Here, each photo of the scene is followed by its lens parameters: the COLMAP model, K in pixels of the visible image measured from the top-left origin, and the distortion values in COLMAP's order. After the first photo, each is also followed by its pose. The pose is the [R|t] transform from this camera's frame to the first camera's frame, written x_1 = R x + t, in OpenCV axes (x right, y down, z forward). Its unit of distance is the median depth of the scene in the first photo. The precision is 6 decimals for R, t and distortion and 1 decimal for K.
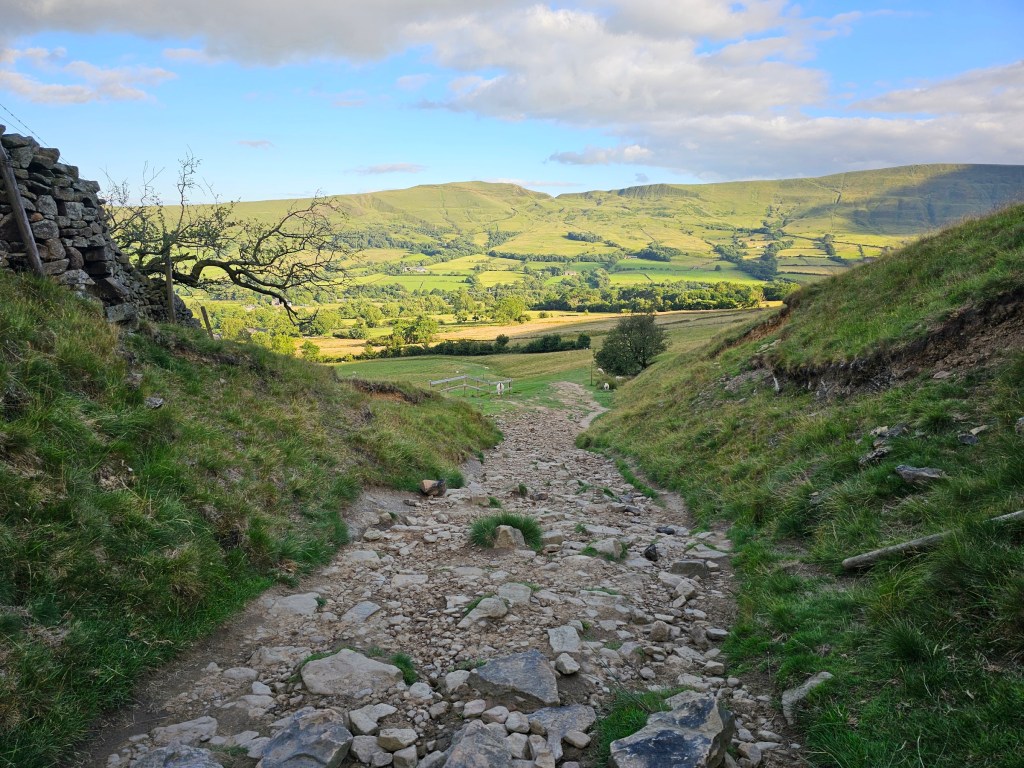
lens RADIAL K [[721.0, 0, 512.0], [0, 721.0, 384.0], [0, 0, 1]] dist [0.059159, -0.088870]
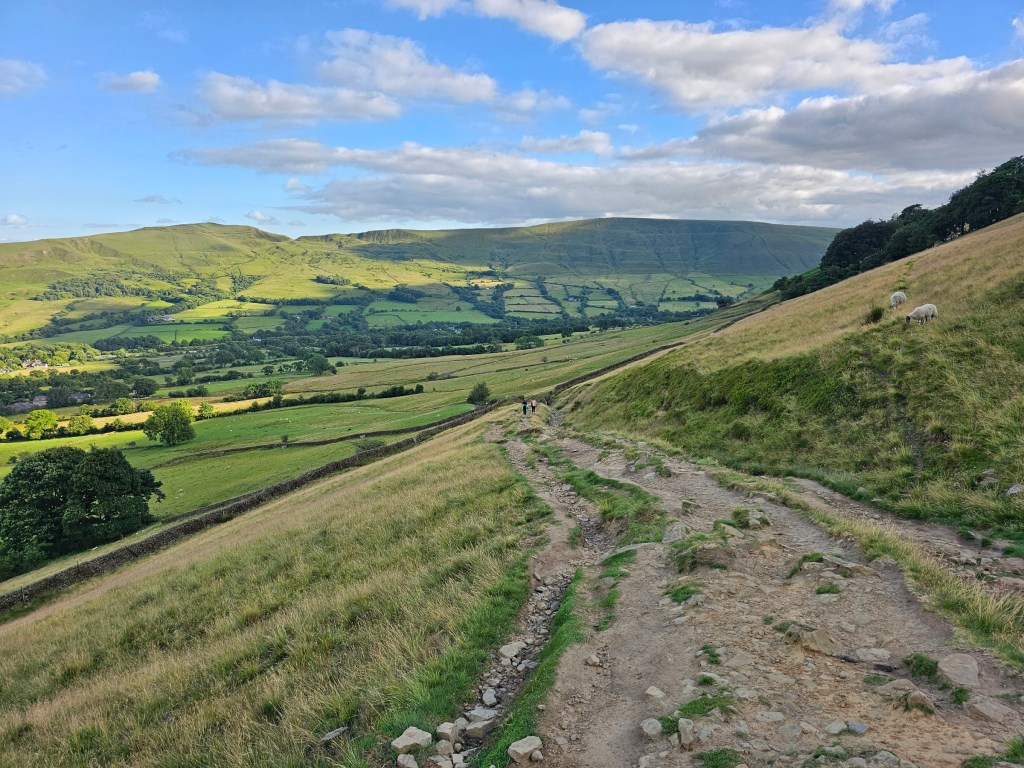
lens RADIAL K [[721.0, 0, 512.0], [0, 721.0, 384.0], [0, 0, 1]] dist [0.059159, -0.088870]
pose [[0.934595, -0.081404, 0.346273, -0.037653], [0.094978, 0.995228, -0.022381, -0.001147], [-0.342799, 0.053806, 0.937867, -0.093048]]
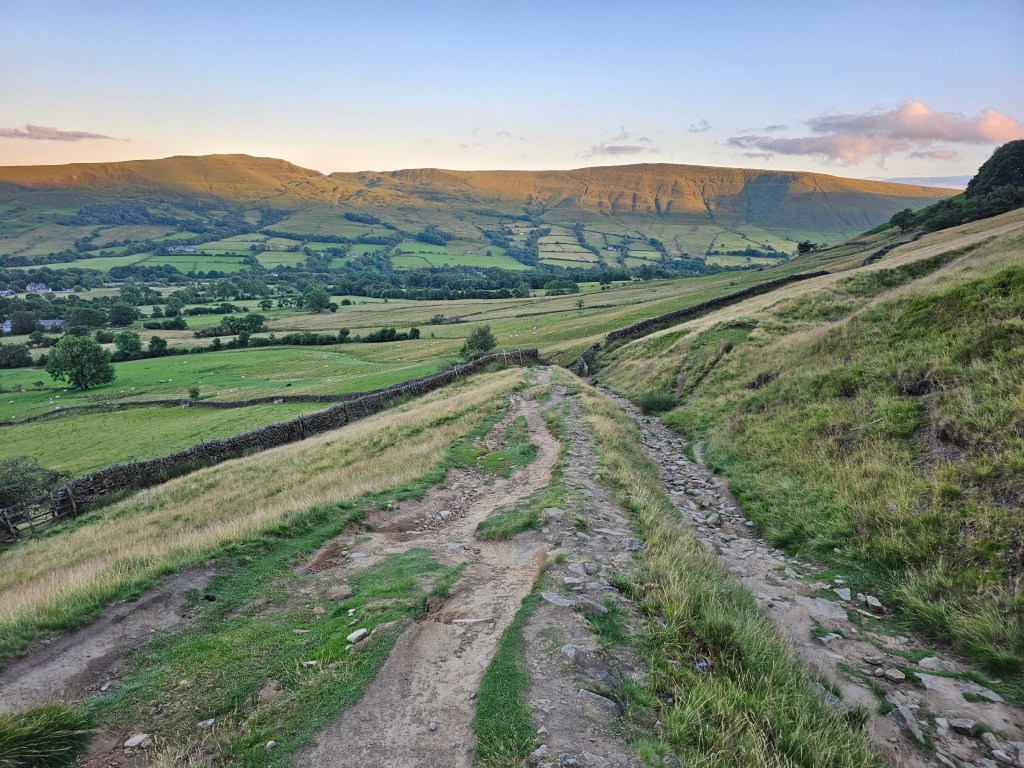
lens RADIAL K [[709.2, 0, 512.0], [0, 709.2, 384.0], [0, 0, 1]] dist [0.093931, -0.137170]
pose [[0.951875, -0.051541, 0.302121, -0.017054], [0.040956, 0.998308, 0.041270, -0.001413], [-0.303737, -0.026910, 0.952376, -0.042610]]
